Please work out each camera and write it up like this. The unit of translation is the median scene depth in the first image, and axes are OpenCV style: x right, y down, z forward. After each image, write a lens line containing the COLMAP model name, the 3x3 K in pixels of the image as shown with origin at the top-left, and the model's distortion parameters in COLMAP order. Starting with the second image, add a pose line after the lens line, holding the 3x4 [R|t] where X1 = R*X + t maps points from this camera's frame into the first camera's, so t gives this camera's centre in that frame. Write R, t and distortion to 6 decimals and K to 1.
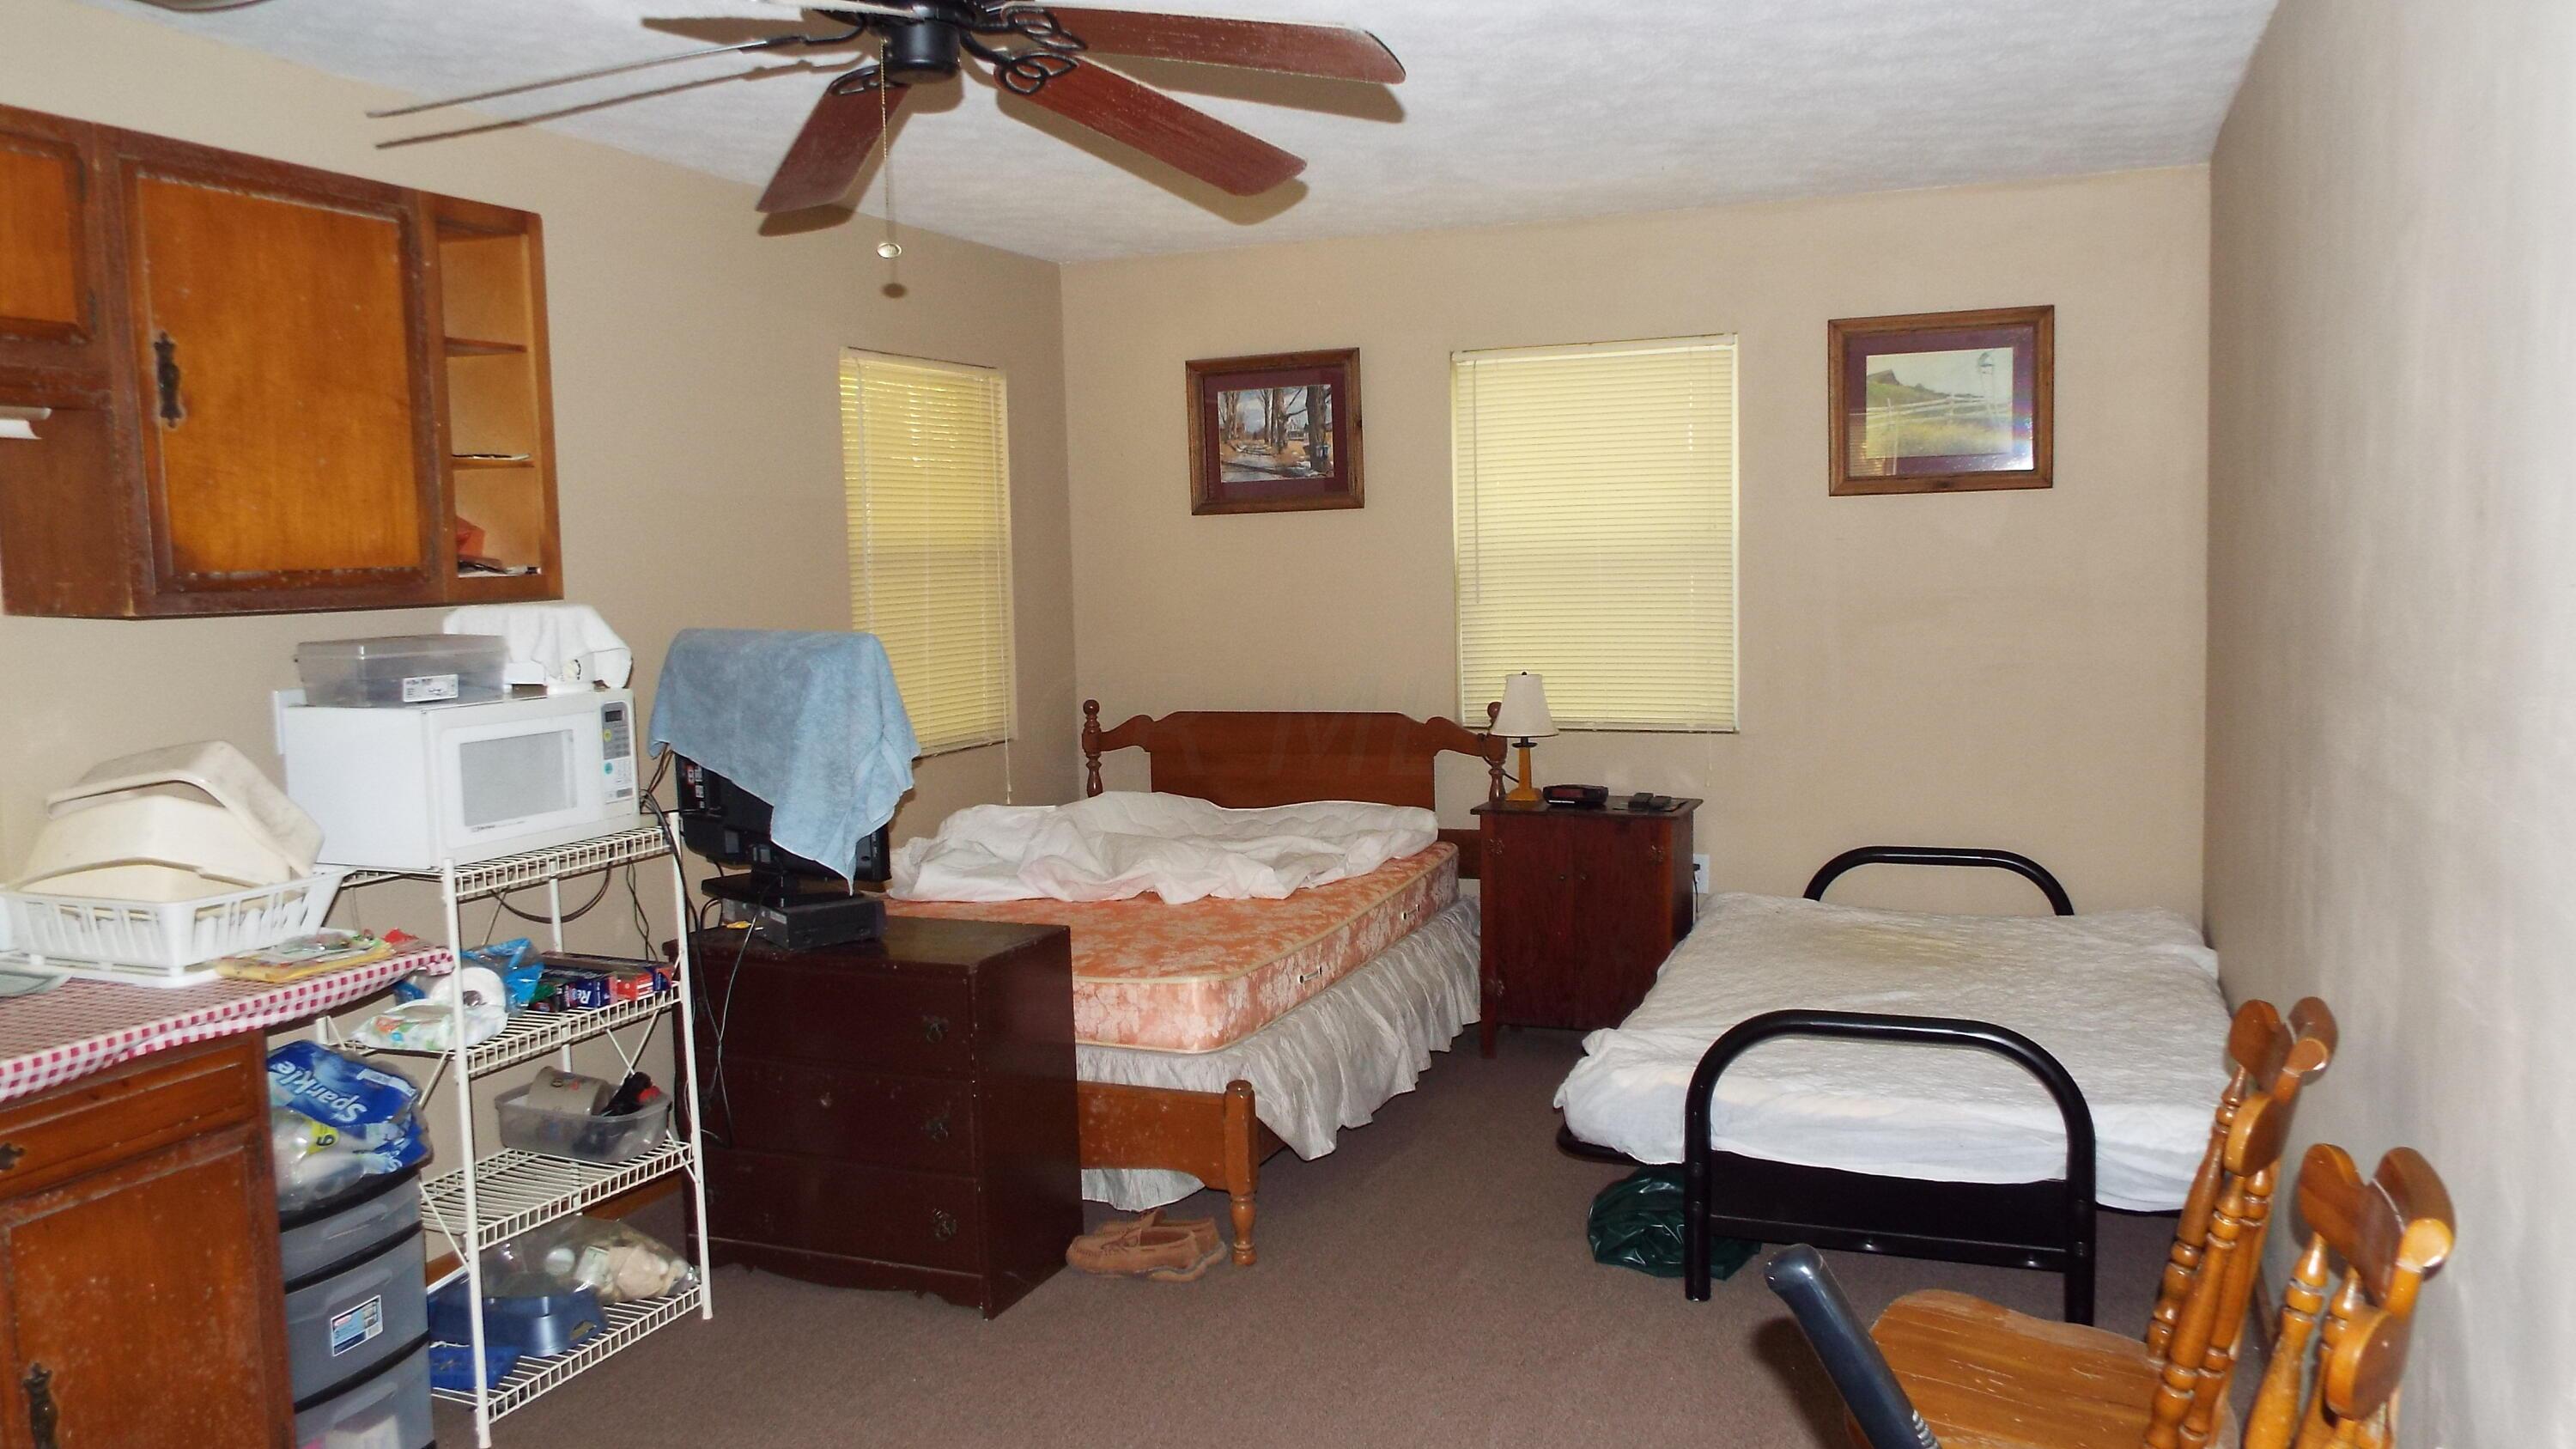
lens RADIAL K [[1908.7, 0, 1307.1], [0, 1908.7, 726.7], [0, 0, 1]] dist [-0.020254, 0.050446]
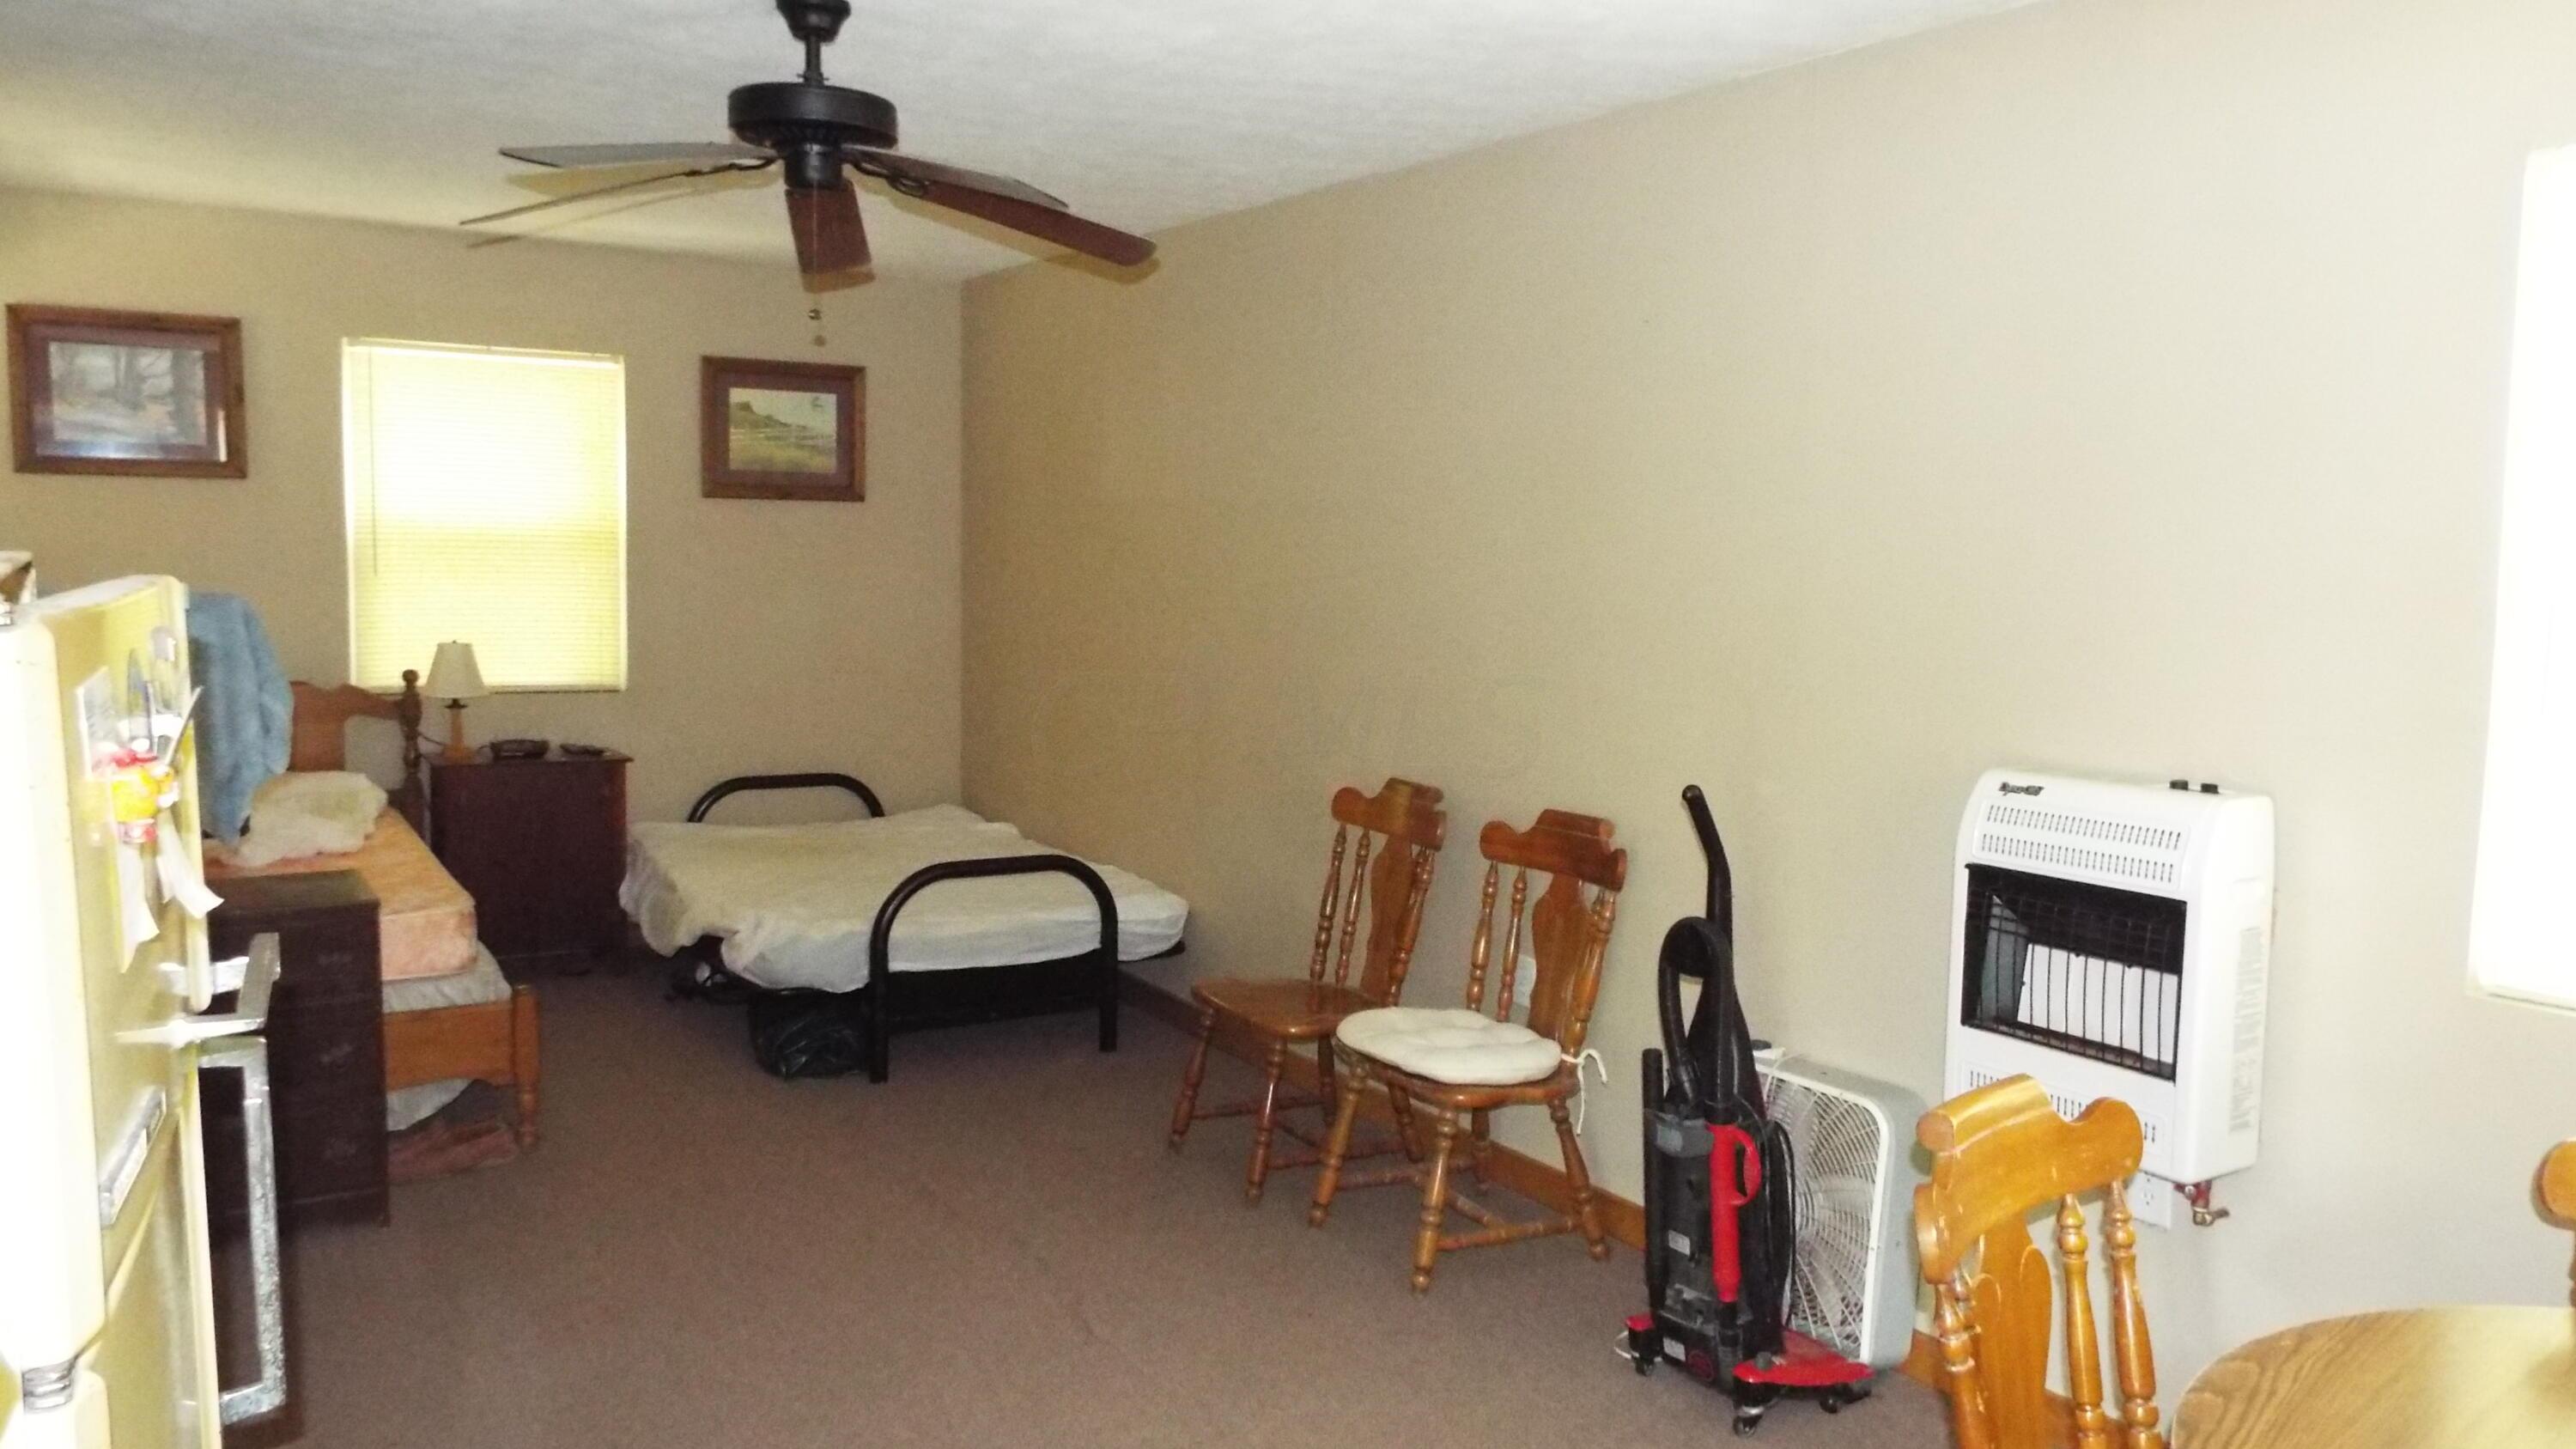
lens RADIAL K [[1908.7, 0, 1208.1], [0, 1908.7, 776.1], [0, 0, 1]] dist [-0.020254, 0.050446]
pose [[0.596300, -0.054360, 0.800919, -0.764521], [0.041766, 0.998454, 0.036672, 0.041240], [-0.801674, 0.011583, 0.597649, -0.008595]]
